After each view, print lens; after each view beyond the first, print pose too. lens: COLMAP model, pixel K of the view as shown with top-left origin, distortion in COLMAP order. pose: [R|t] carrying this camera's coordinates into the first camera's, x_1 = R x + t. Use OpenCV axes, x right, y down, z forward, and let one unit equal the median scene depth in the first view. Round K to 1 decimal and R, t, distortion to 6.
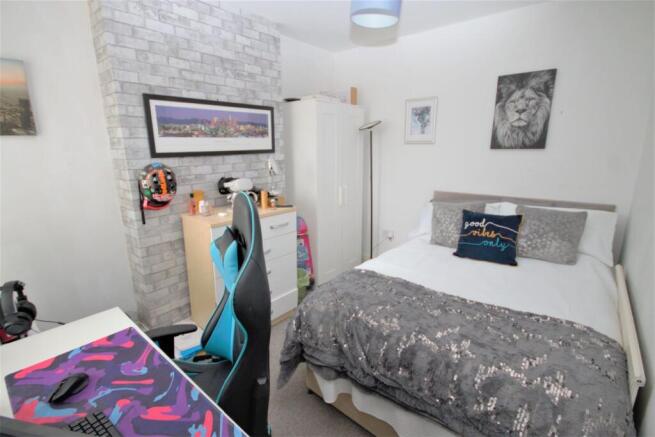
lens RADIAL K [[307.4, 0, 327.0], [0, 307.4, 216.5], [0, 0, 1]] dist [0.000944, -0.001680]
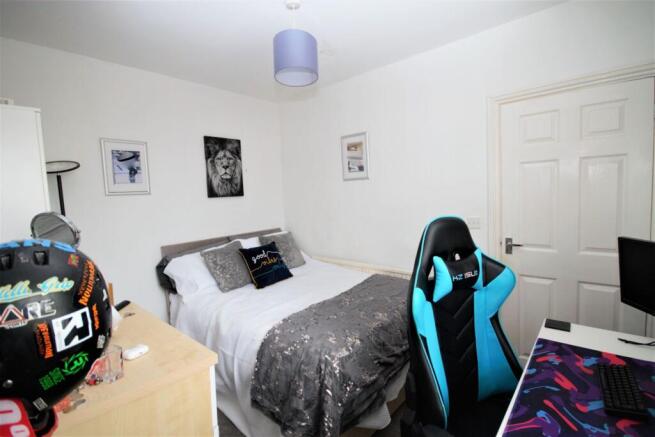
lens RADIAL K [[307.4, 0, 326.8], [0, 307.4, 218.2], [0, 0, 1]] dist [0.000944, -0.001680]
pose [[0.023694, -0.080018, 0.996512, -0.630808], [0.261002, 0.962716, 0.071099, -0.125372], [-0.965047, 0.258407, 0.043696, 0.609082]]
